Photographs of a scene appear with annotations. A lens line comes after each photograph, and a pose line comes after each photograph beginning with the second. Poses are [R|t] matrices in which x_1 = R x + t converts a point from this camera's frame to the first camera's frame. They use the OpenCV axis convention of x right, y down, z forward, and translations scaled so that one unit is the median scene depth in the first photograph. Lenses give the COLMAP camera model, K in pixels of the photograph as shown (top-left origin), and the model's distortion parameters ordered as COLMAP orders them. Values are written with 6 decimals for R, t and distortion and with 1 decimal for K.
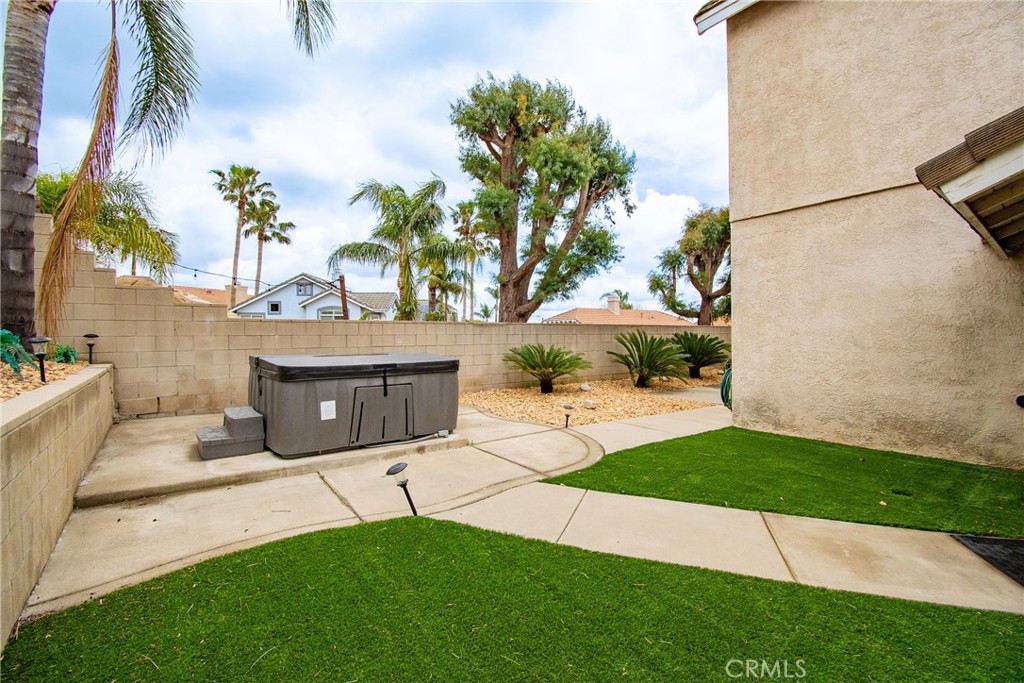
lens RADIAL K [[449.1, 0, 511.2], [0, 449.1, 343.0], [0, 0, 1]] dist [0.004396, -0.016617]
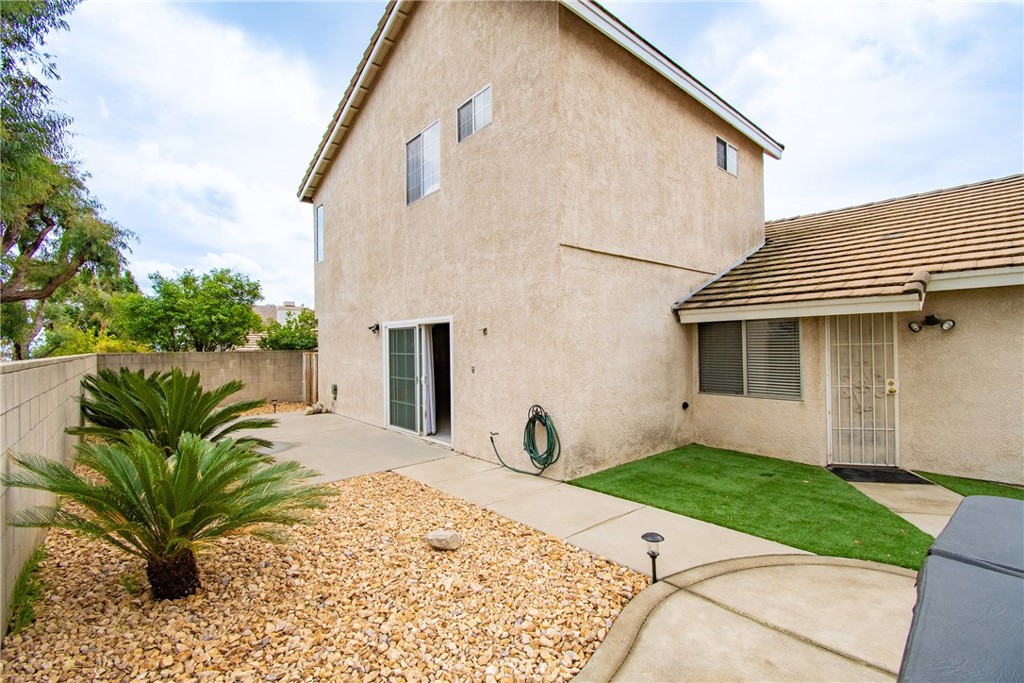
lens RADIAL K [[449.1, 0, 518.3], [0, 449.1, 339.5], [0, 0, 1]] dist [0.004396, -0.016617]
pose [[-0.078553, 0.020470, 0.996700, -0.376038], [0.026776, 0.999472, -0.018417, -0.075681], [-0.996550, 0.025241, -0.079060, 1.201551]]
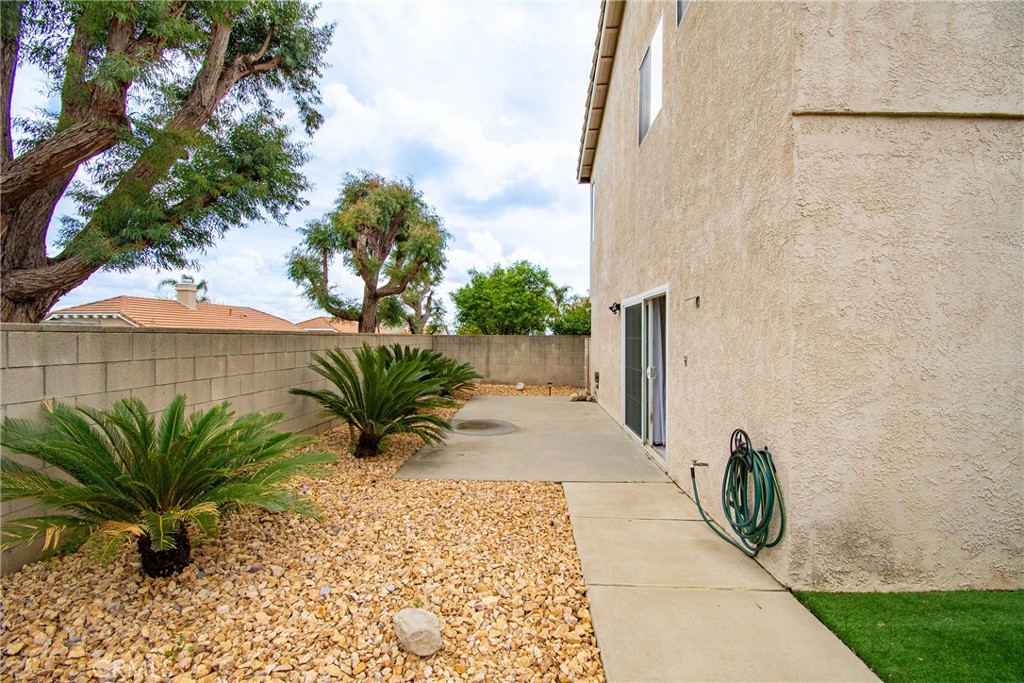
lens RADIAL K [[449.1, 0, 516.0], [0, 449.1, 339.8], [0, 0, 1]] dist [0.004396, -0.016617]
pose [[0.626286, 0.006651, 0.779565, -0.006702], [0.000218, 0.999962, -0.008707, -0.052683], [-0.779594, 0.005622, 0.626261, 0.979307]]
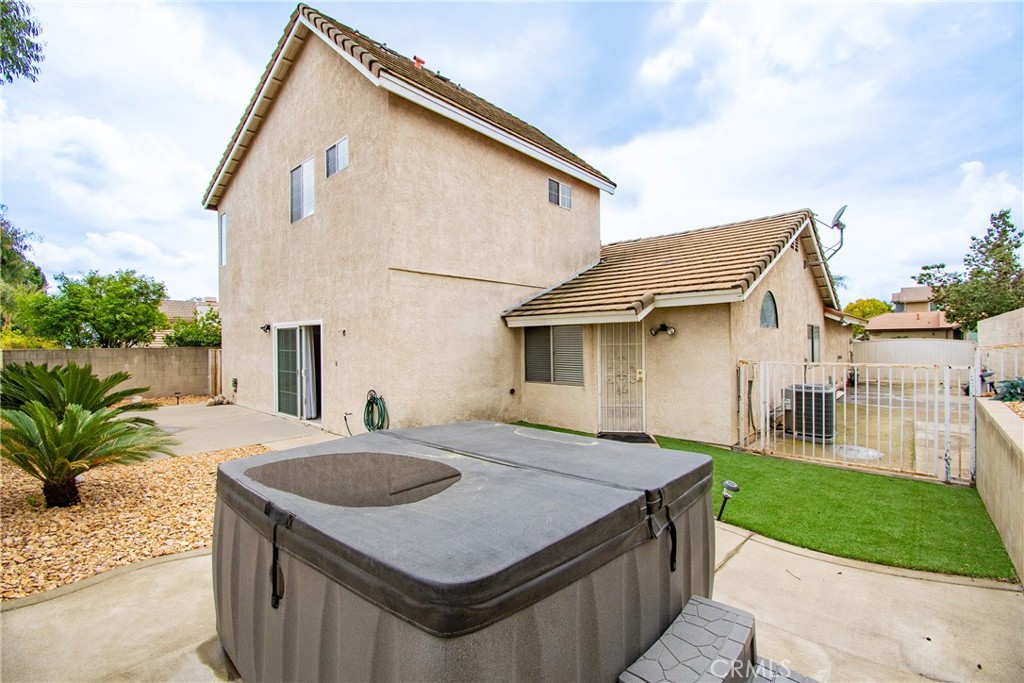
lens RADIAL K [[449.1, 0, 519.9], [0, 449.1, 339.6], [0, 0, 1]] dist [0.004396, -0.016617]
pose [[-0.194237, 0.012621, 0.980874, -0.722397], [0.022985, 0.999701, -0.008312, -0.073623], [-0.980685, 0.020931, -0.194469, 0.938480]]
